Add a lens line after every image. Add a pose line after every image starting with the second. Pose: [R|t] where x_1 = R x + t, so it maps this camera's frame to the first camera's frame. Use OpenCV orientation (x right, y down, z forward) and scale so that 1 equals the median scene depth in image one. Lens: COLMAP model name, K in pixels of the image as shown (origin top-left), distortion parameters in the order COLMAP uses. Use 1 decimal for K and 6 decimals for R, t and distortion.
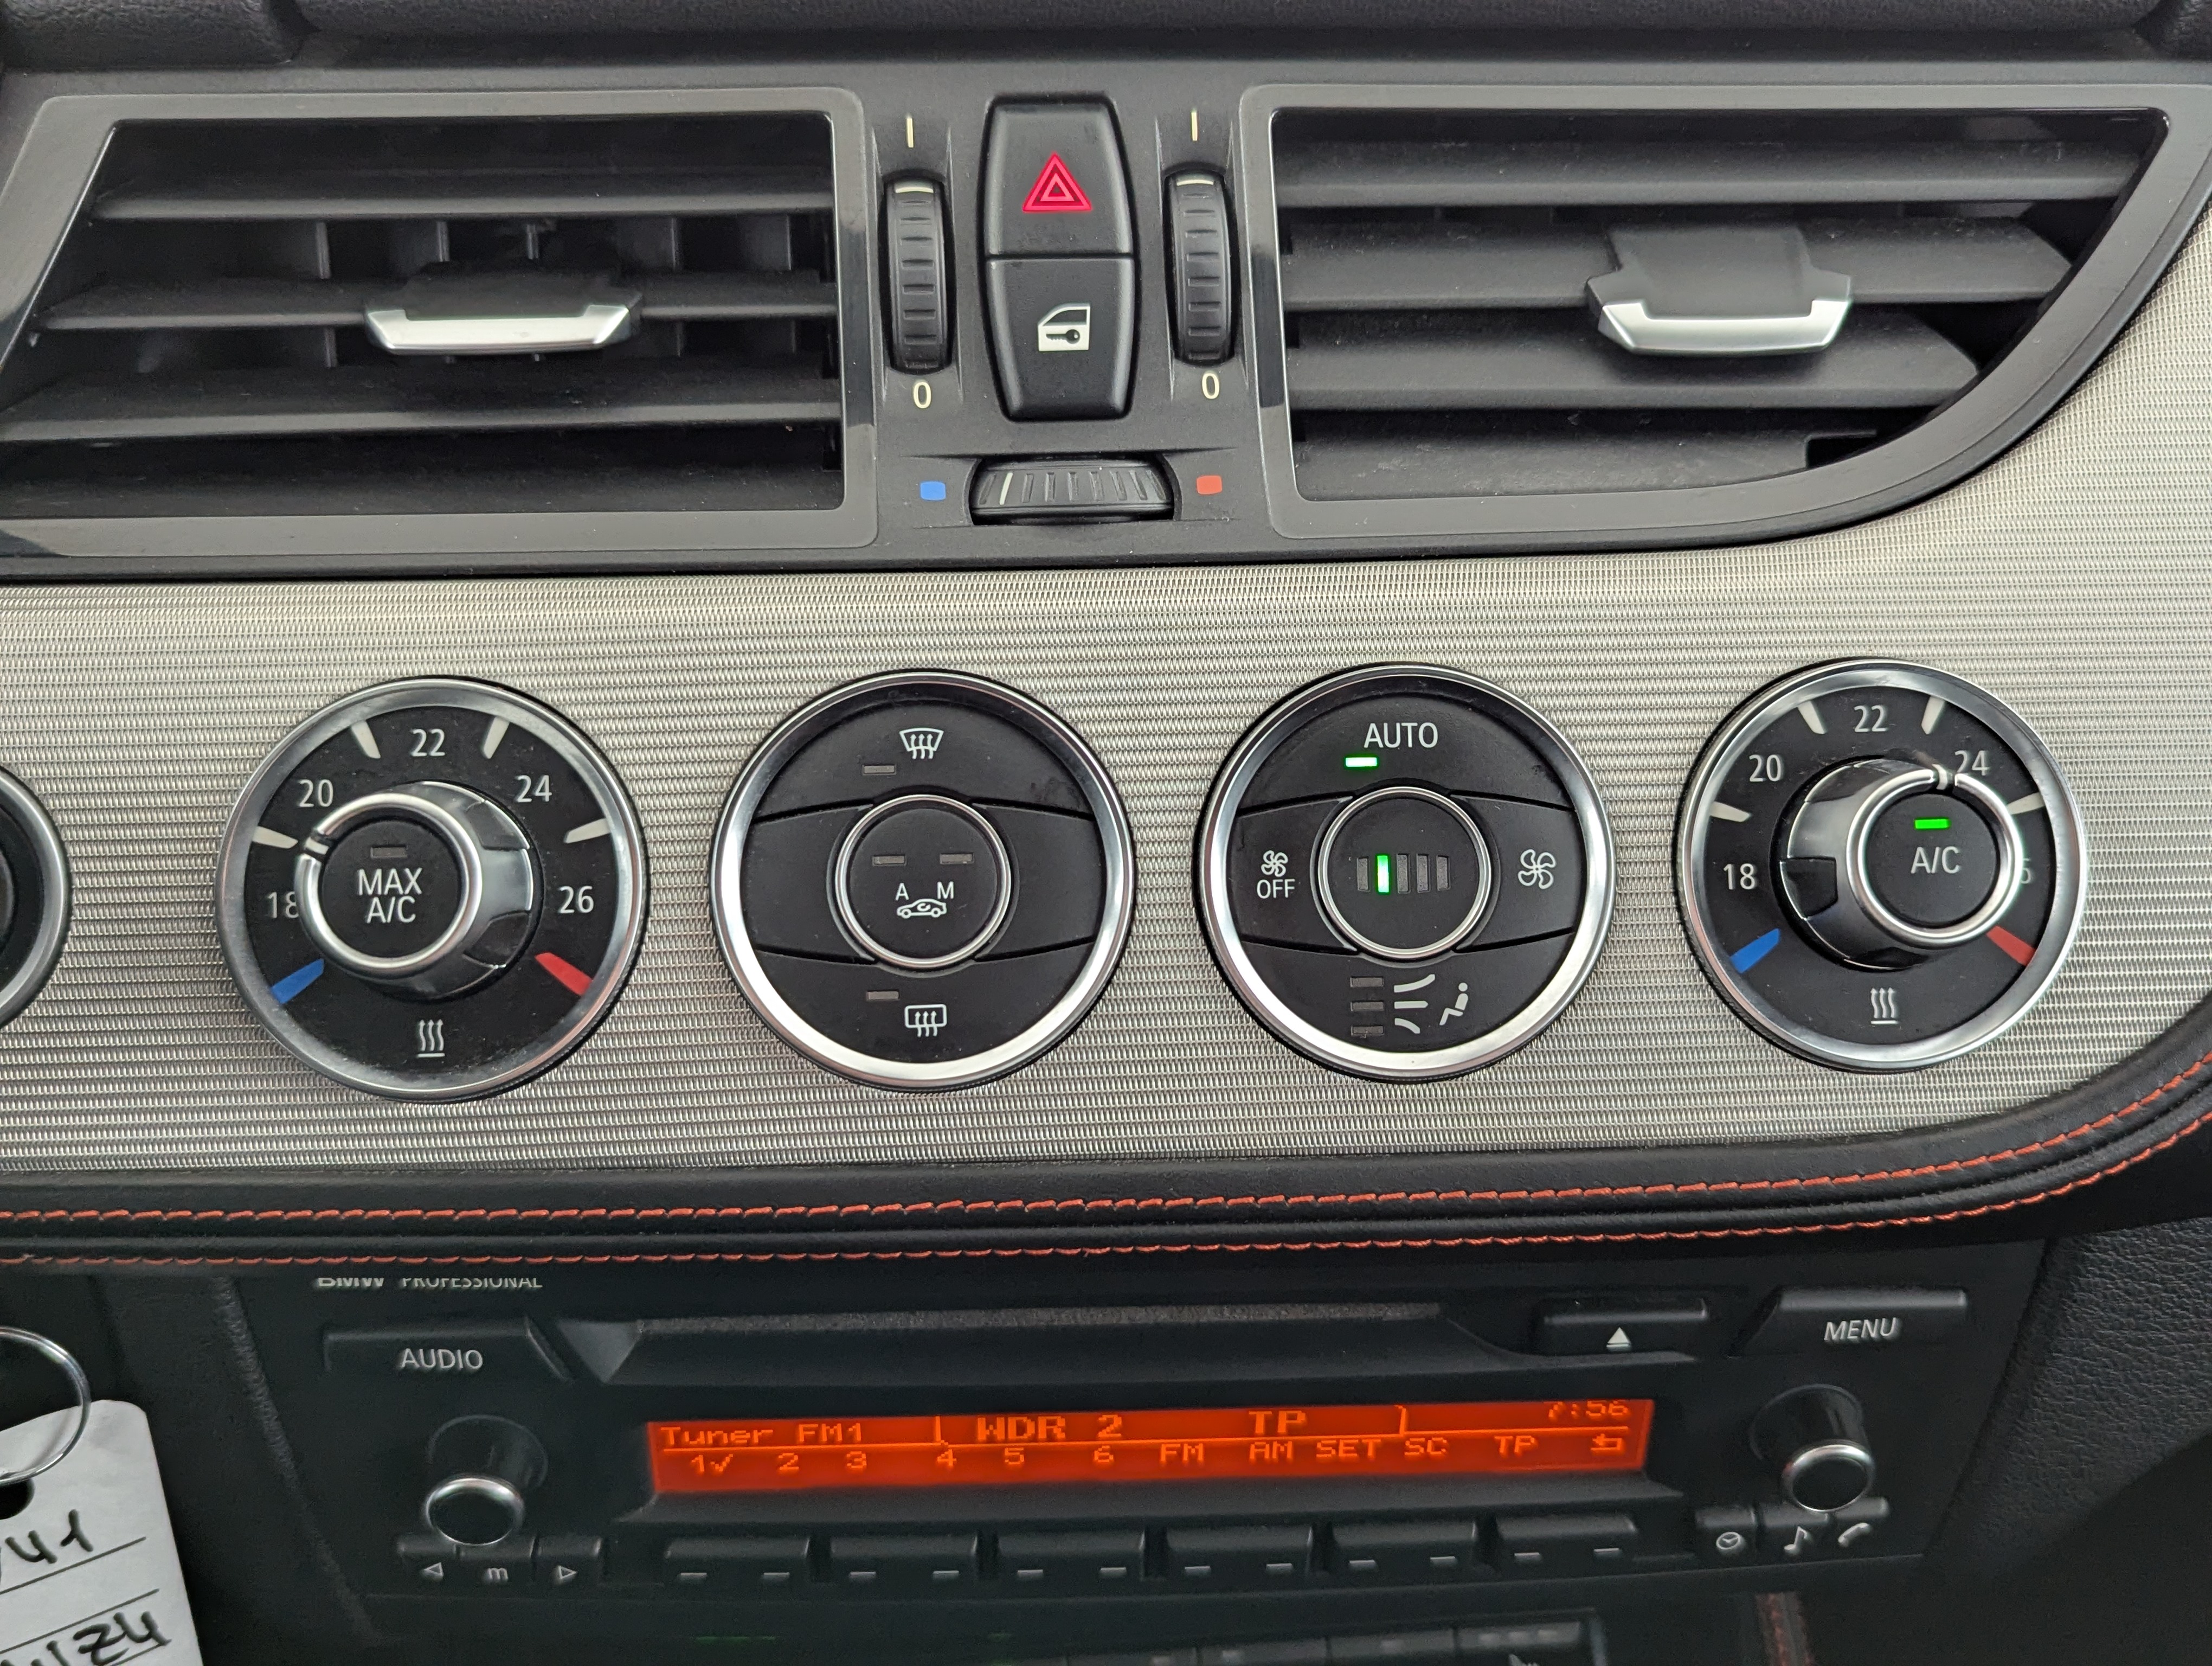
lens RADIAL K [[2042.8, 0, 1085.6], [0, 2042.8, 819.2], [0, 0, 1]] dist [0.029154, 0.000000]
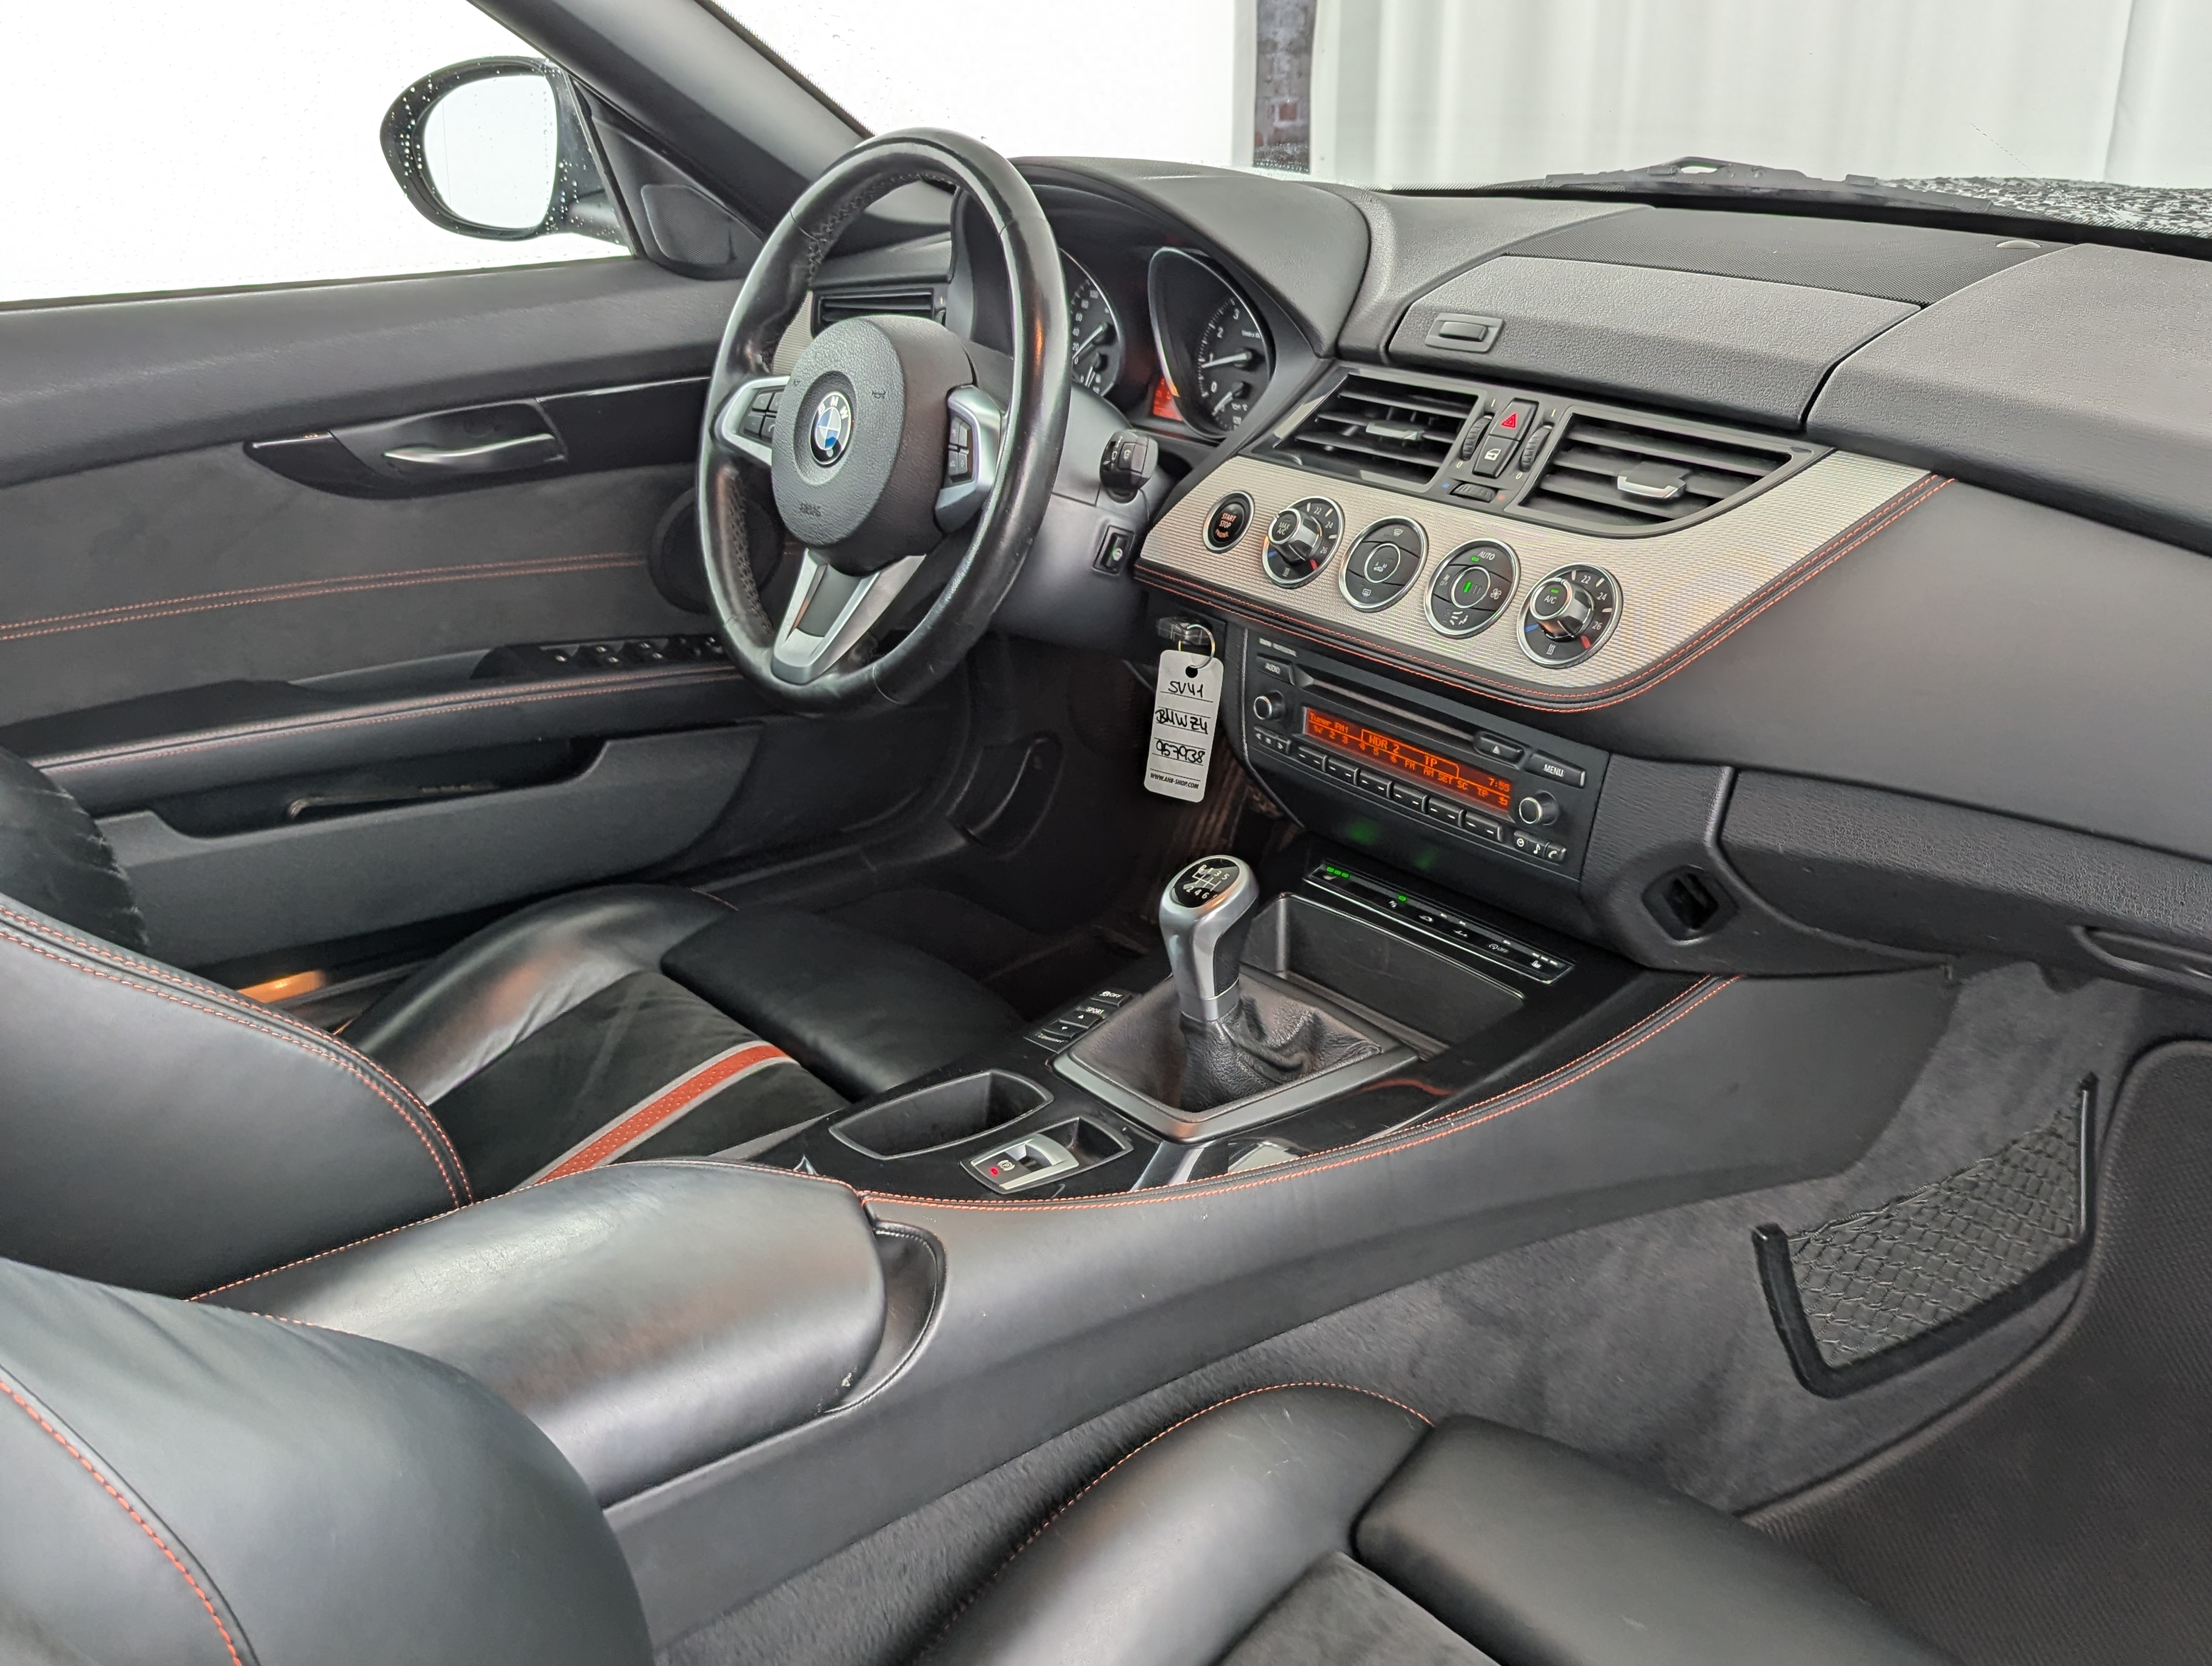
lens RADIAL K [[2042.8, 0, 1097.4], [0, 2042.8, 815.4], [0, 0, 1]] dist [0.029154, 0.000000]
pose [[0.569750, 0.292700, -0.767927, 2.458600], [-0.434554, 0.900406, 0.020785, 0.551306], [0.697530, 0.321863, 0.640200, -1.575732]]
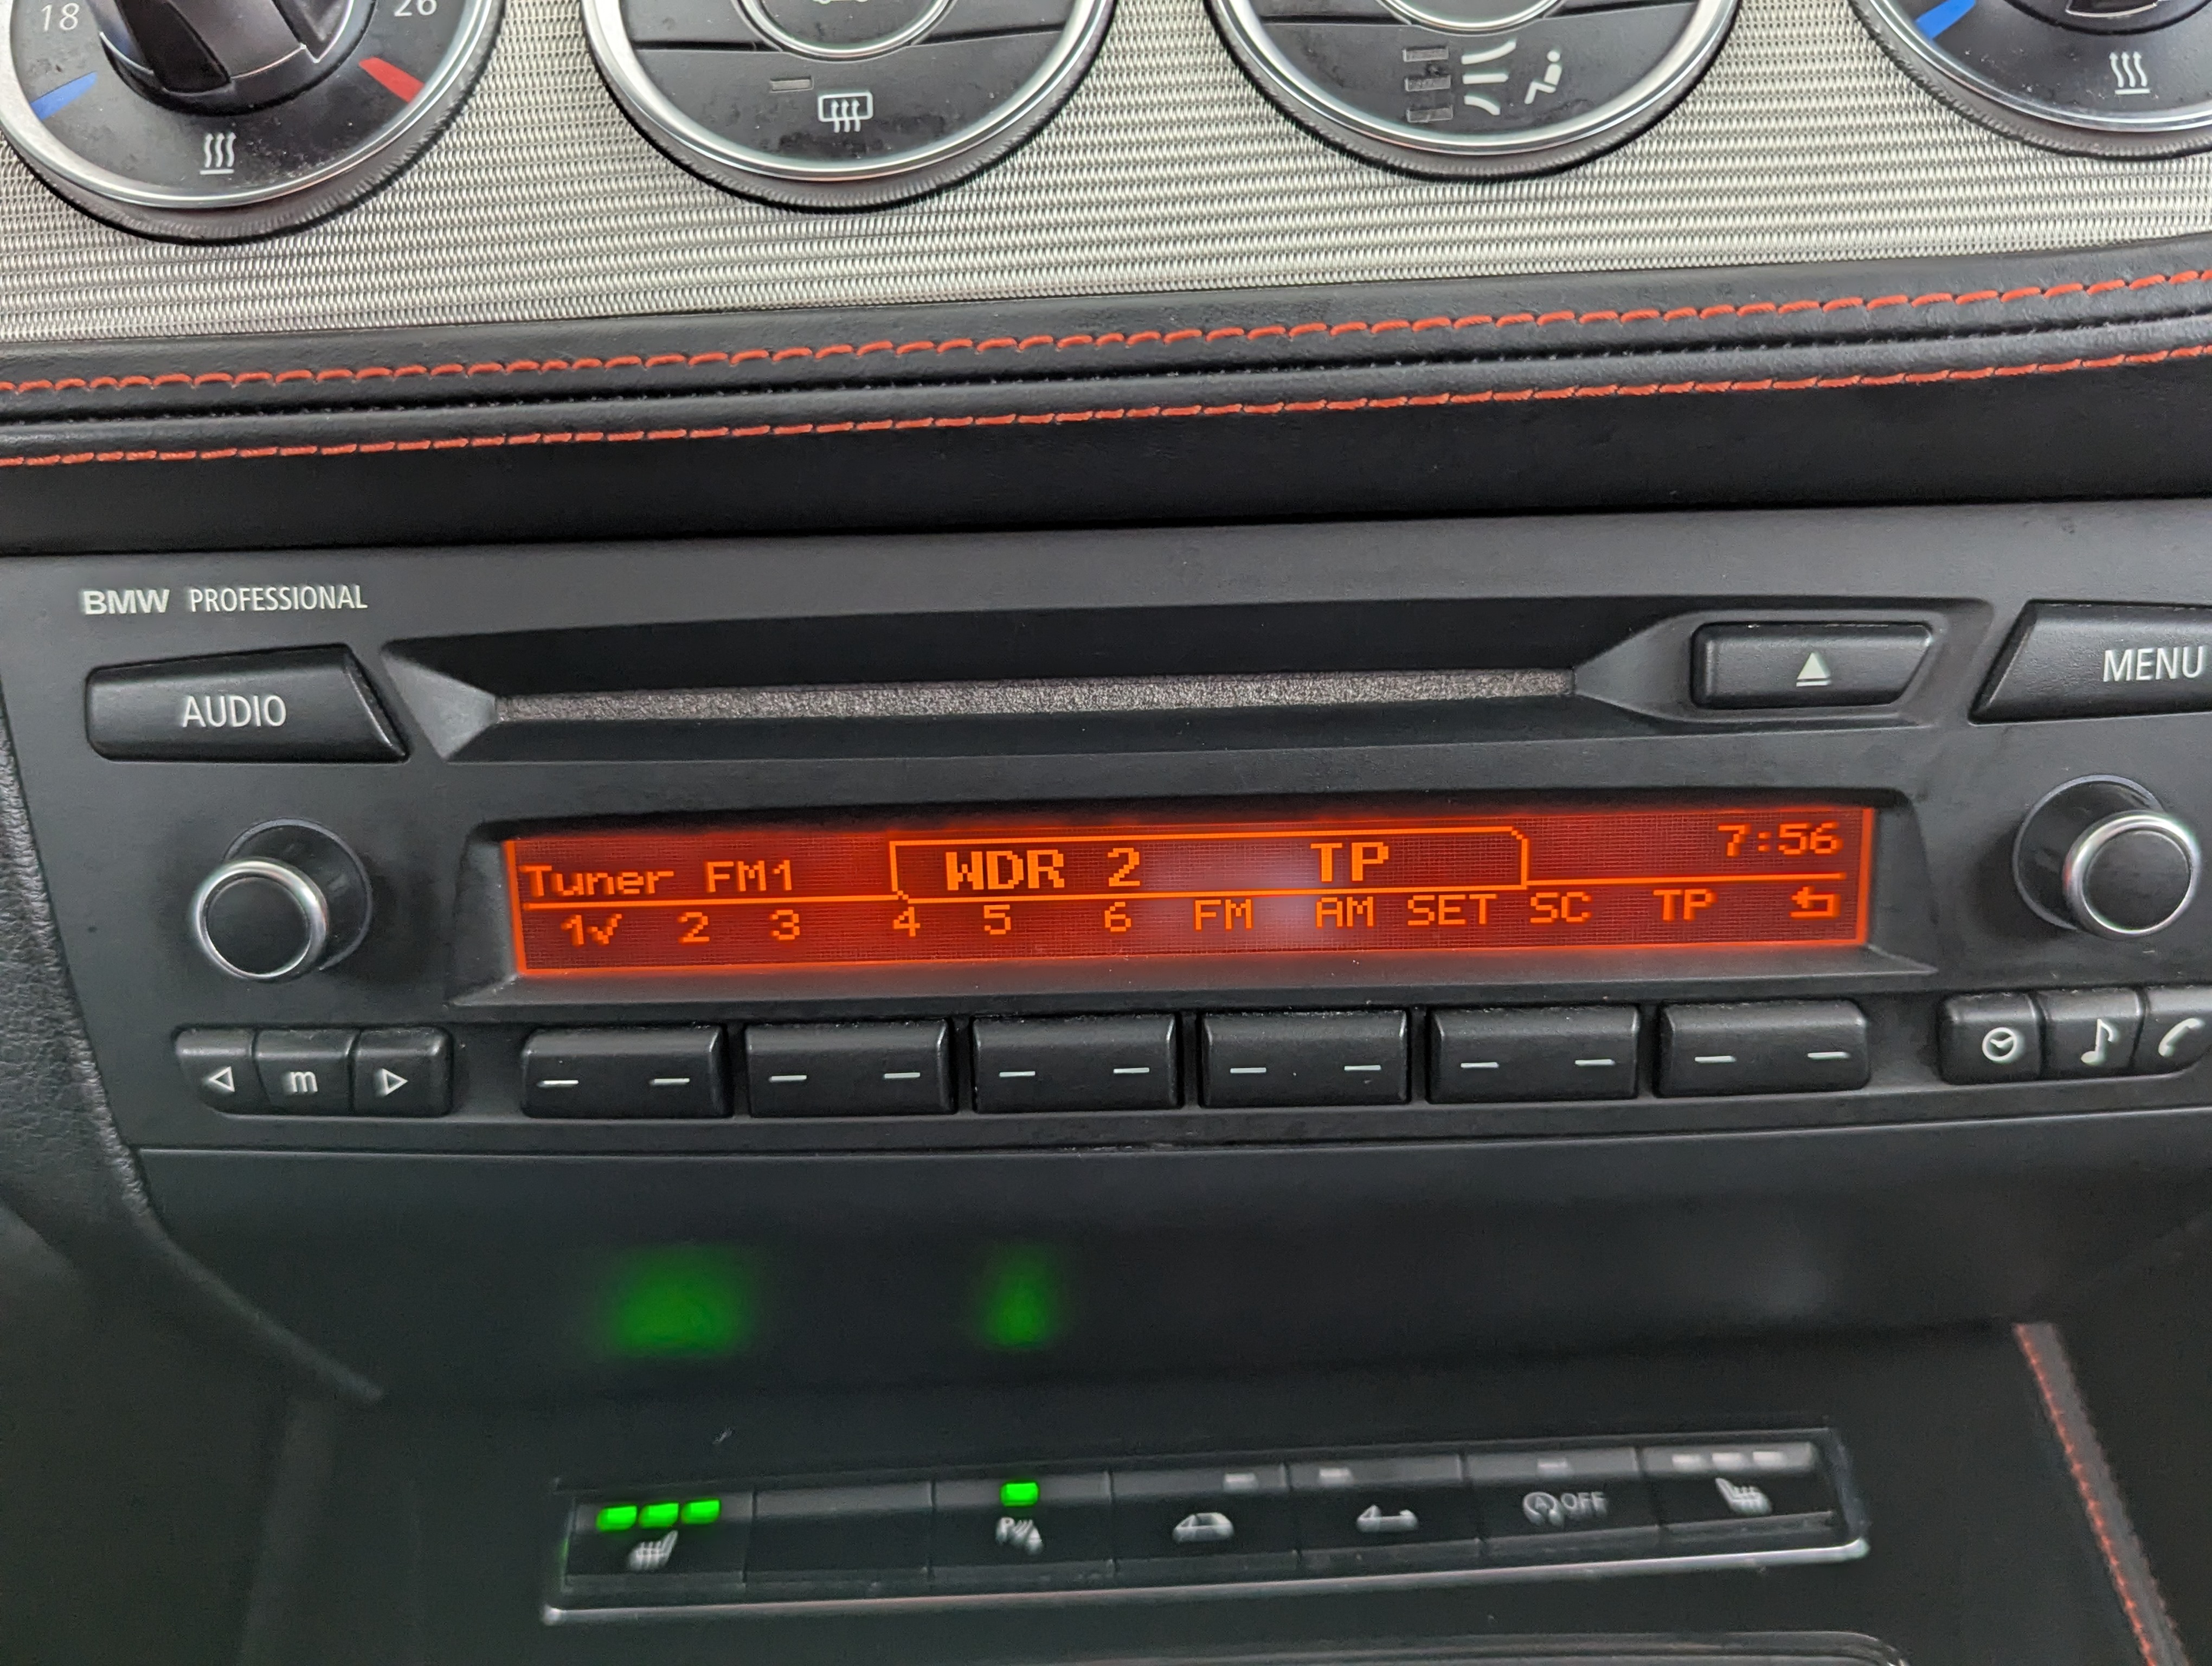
lens RADIAL K [[2042.8, 0, 1107.8], [0, 2042.8, 858.9], [0, 0, 1]] dist [0.029154, 0.000000]
pose [[0.997717, -0.023414, -0.063346, 0.052969], [0.006632, 0.967416, -0.253106, 0.481821], [0.067208, 0.252108, 0.965362, 0.286212]]
